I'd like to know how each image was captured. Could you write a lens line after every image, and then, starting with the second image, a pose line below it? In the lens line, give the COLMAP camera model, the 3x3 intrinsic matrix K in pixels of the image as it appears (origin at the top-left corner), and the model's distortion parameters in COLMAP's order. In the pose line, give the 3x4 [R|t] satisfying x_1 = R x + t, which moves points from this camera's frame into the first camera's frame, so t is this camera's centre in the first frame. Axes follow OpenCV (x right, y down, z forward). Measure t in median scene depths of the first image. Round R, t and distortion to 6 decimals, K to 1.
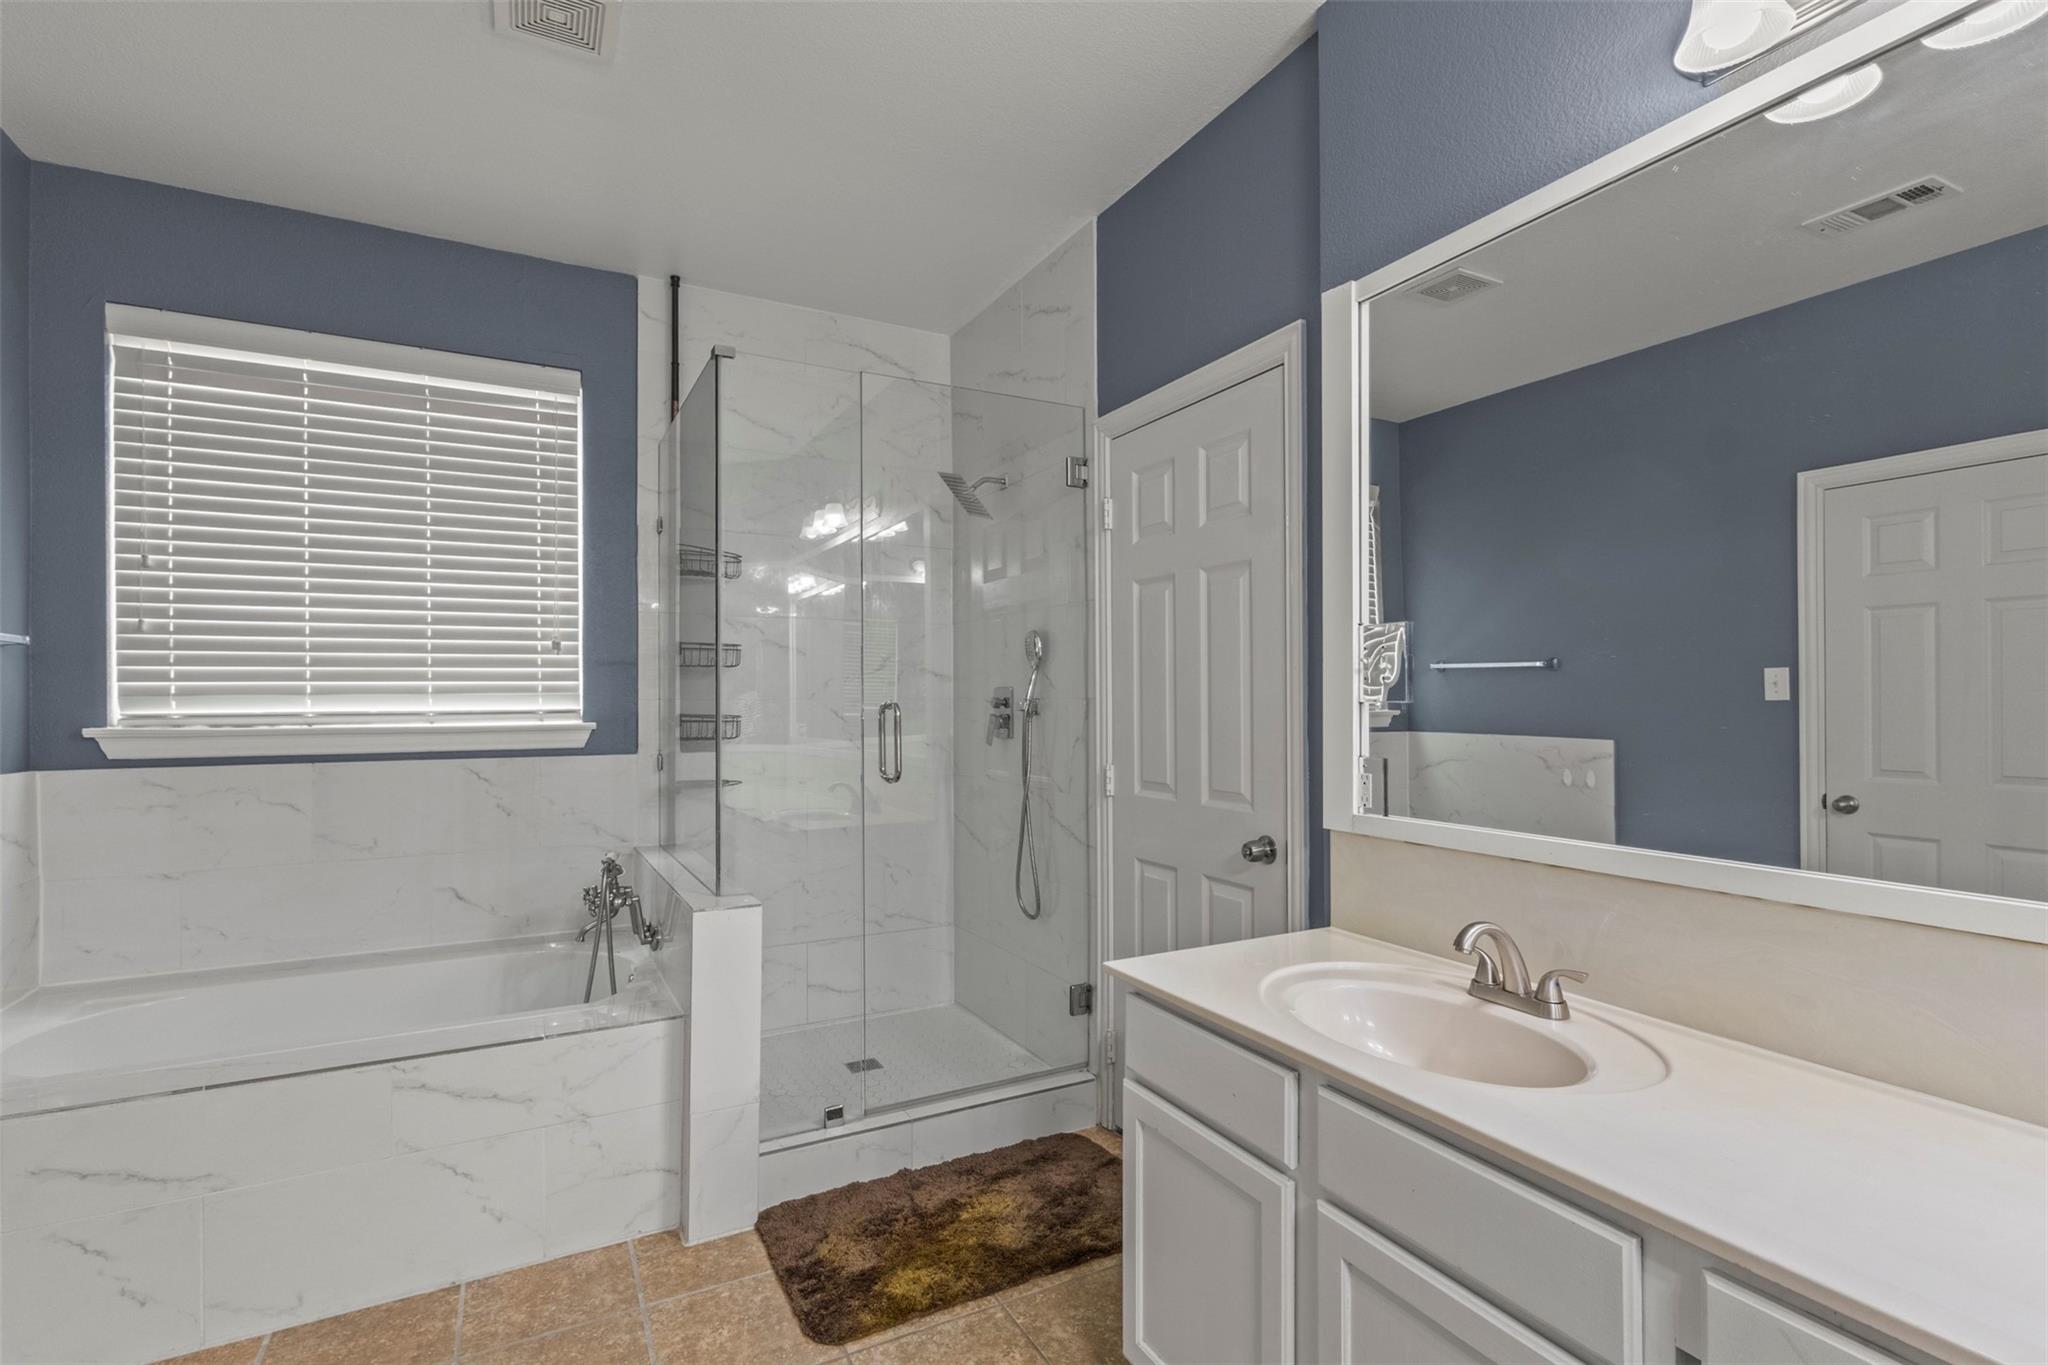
lens RADIAL K [[948.7, 0, 1017.4], [0, 948.7, 691.5], [0, 0, 1]] dist [0.008478, -0.000229]
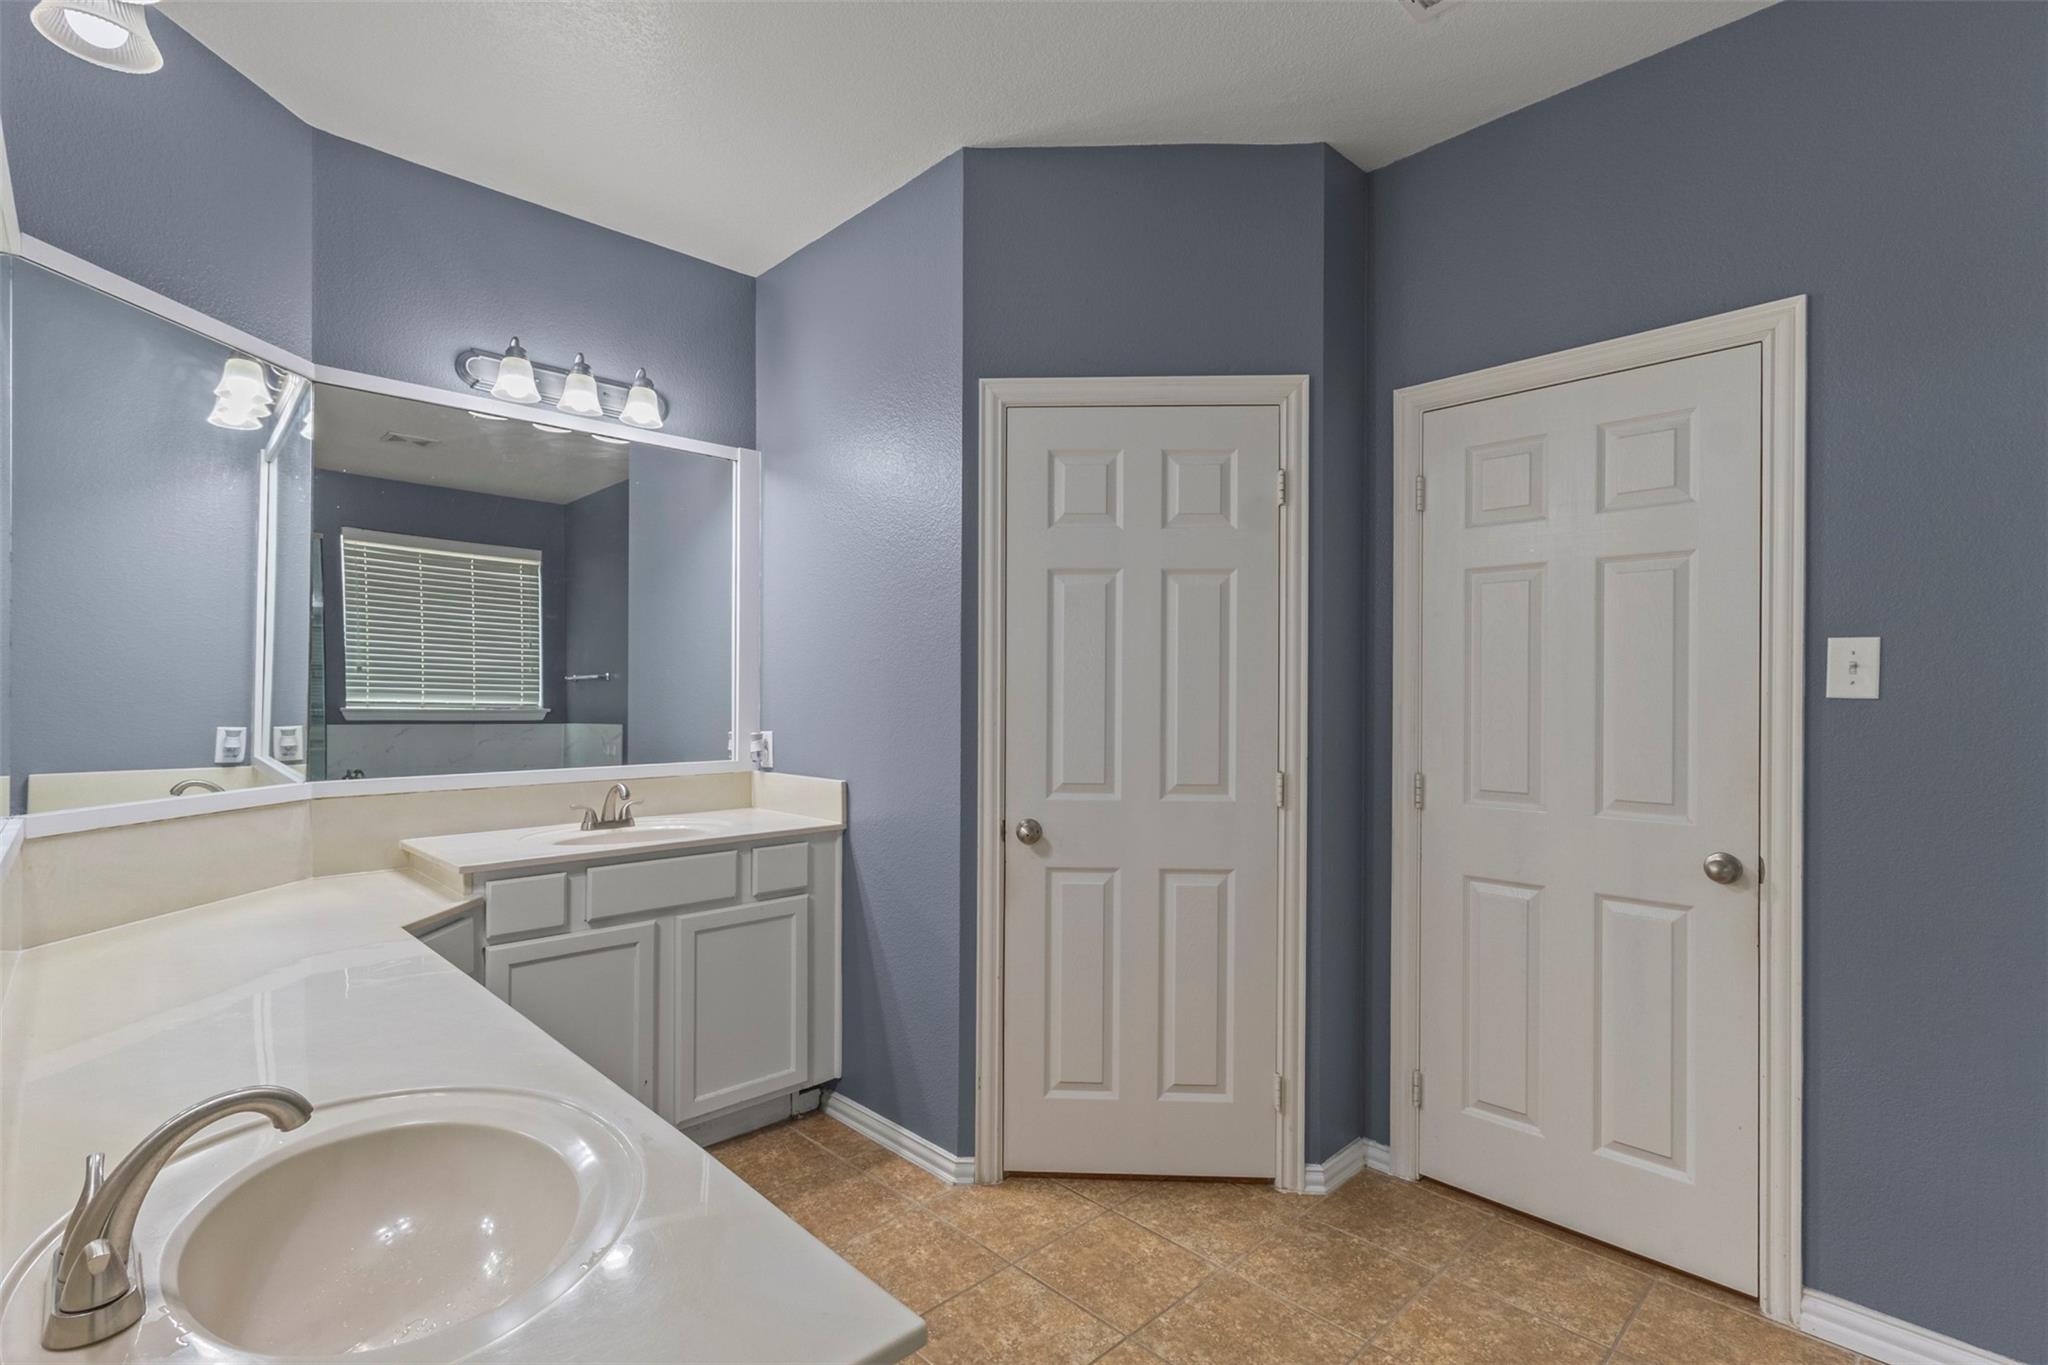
lens RADIAL K [[948.7, 0, 1017.4], [0, 948.7, 691.5], [0, 0, 1]] dist [0.008478, -0.000229]
pose [[0.957557, 0.016952, 0.287746, -0.028737], [-0.017674, 0.999844, -0.000088, -0.029263], [-0.287702, -0.005001, 0.957707, -1.527987]]
